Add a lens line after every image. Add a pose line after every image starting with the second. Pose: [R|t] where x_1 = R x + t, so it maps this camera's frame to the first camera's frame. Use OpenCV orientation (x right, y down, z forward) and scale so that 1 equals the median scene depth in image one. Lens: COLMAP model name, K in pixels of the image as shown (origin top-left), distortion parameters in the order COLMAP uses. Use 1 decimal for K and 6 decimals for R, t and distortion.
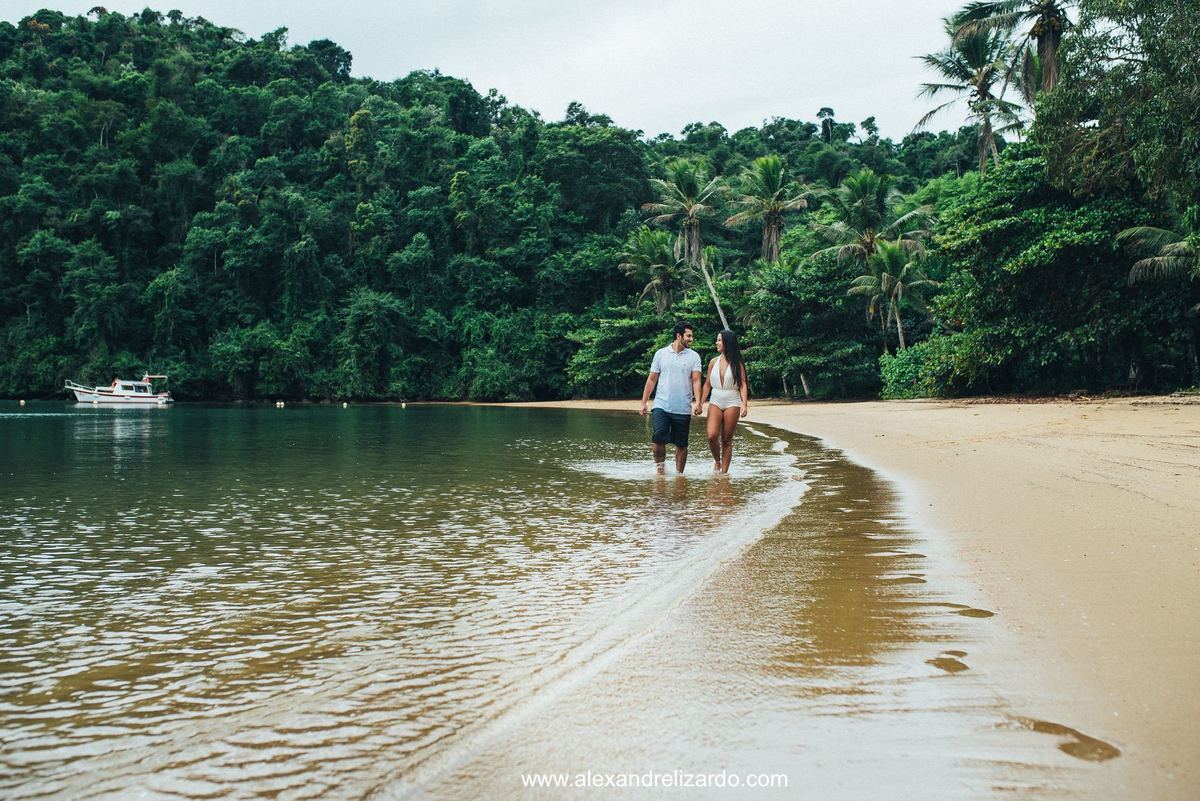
lens RADIAL K [[1168.4, 0, 602.3], [0, 1168.4, 400.7], [0, 0, 1]] dist [-0.019224, 0.000000]
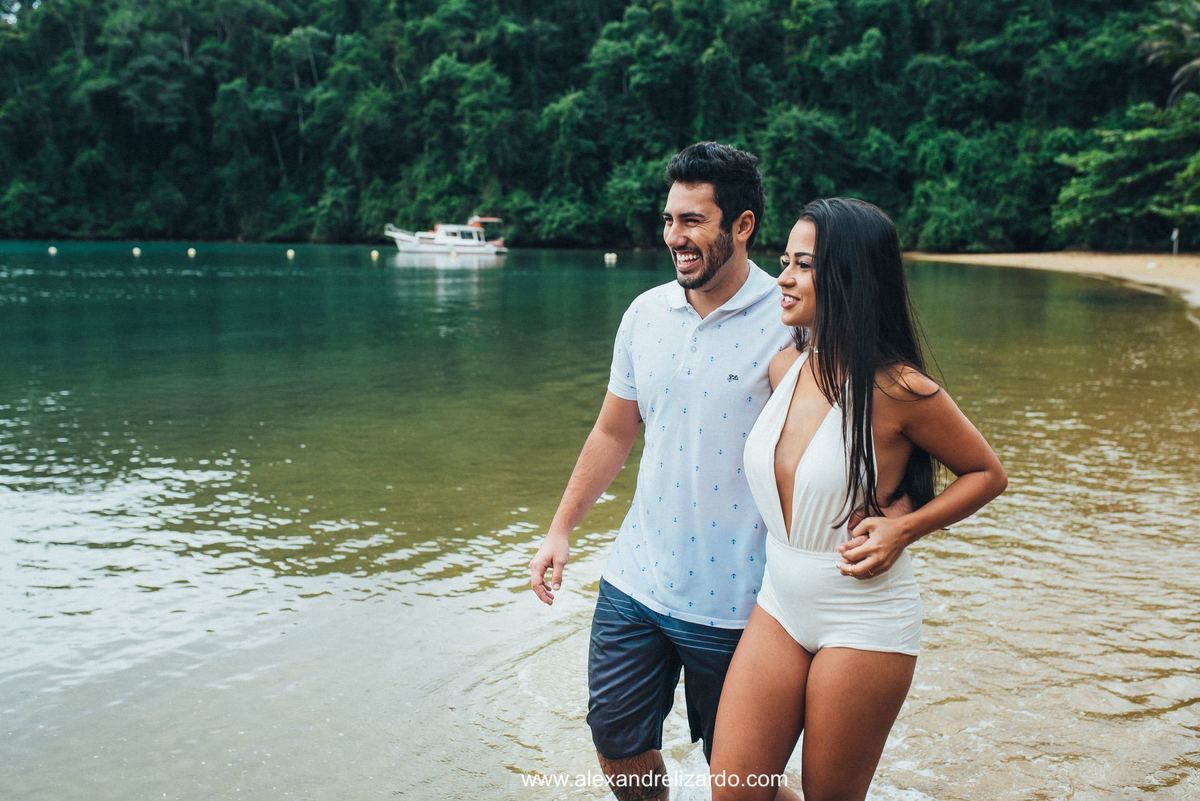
lens RADIAL K [[1168.4, 0, 592.5], [0, 1168.4, 394.7], [0, 0, 1]] dist [-0.019224, 0.000000]
pose [[0.898228, 0.062721, -0.435032, 0.028473], [-0.006060, 0.991439, 0.130428, -0.005020], [0.439489, -0.114518, 0.890918, 0.228954]]
